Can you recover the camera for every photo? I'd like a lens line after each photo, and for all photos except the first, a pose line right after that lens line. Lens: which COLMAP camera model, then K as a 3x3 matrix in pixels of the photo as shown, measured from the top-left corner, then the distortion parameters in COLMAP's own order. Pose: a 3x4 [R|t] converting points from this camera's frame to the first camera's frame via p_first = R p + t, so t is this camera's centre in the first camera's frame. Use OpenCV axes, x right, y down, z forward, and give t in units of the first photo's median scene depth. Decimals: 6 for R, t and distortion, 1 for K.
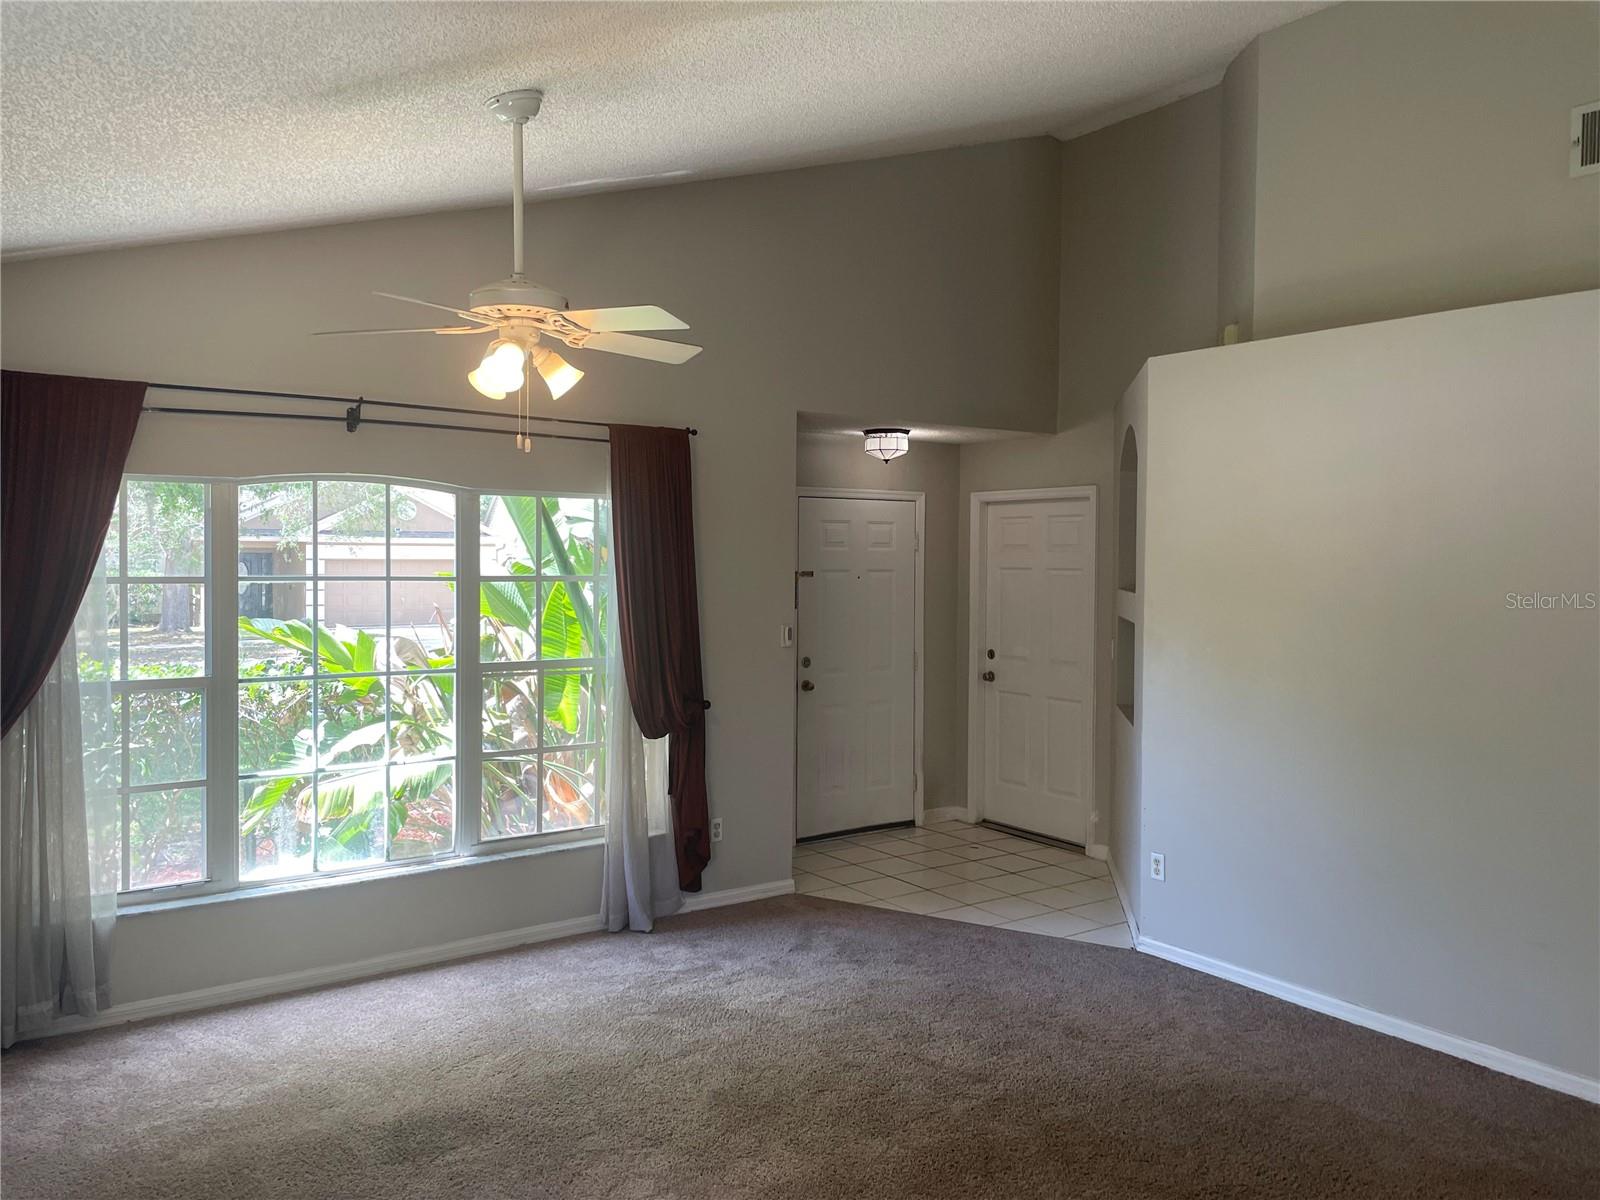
lens RADIAL K [[1204.8, 0, 800.0], [0, 1204.8, 583.8], [0, 0, 1]] dist [0.074720, -0.124989]
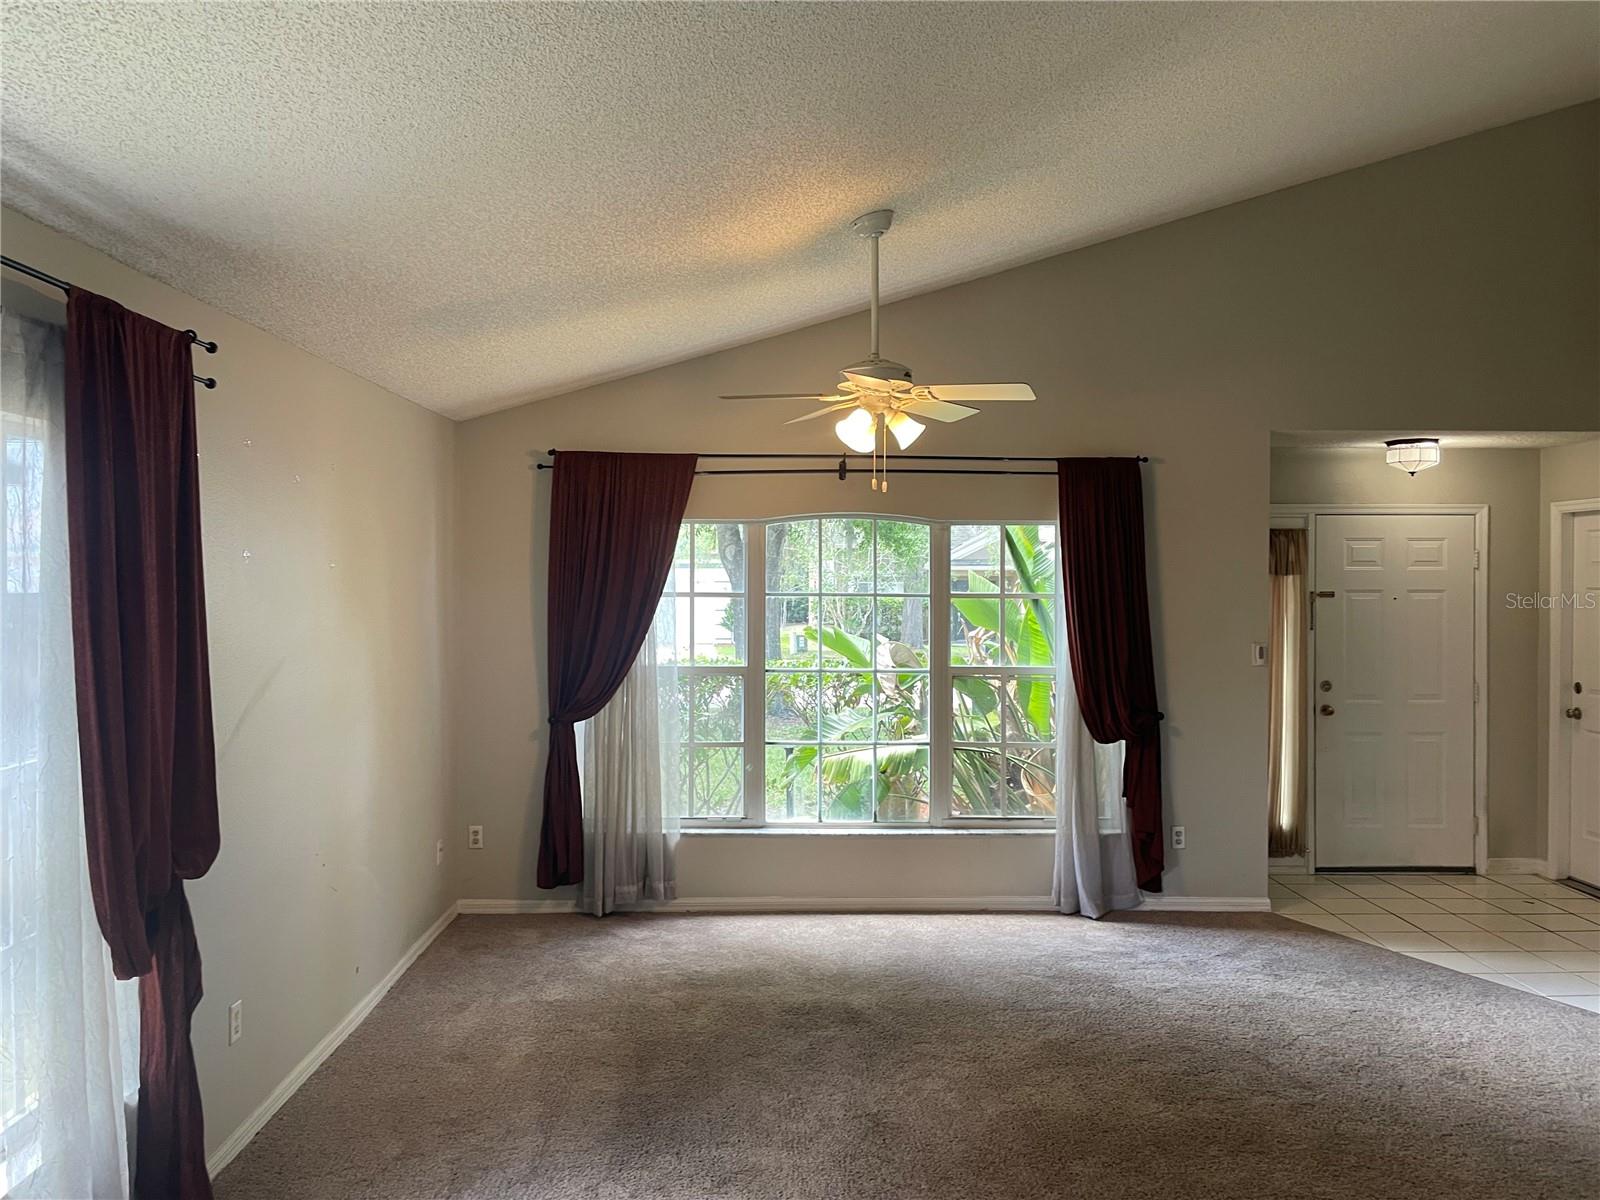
lens RADIAL K [[1219.4, 0, 800.0], [0, 1219.4, 600.0], [0, 0, 1]] dist [0.068295, -0.127353]
pose [[0.817855, 0.003338, -0.575414, 0.304369], [-0.009621, 0.999923, -0.007874, 0.010737], [0.575344, 0.011976, 0.817824, -0.067055]]
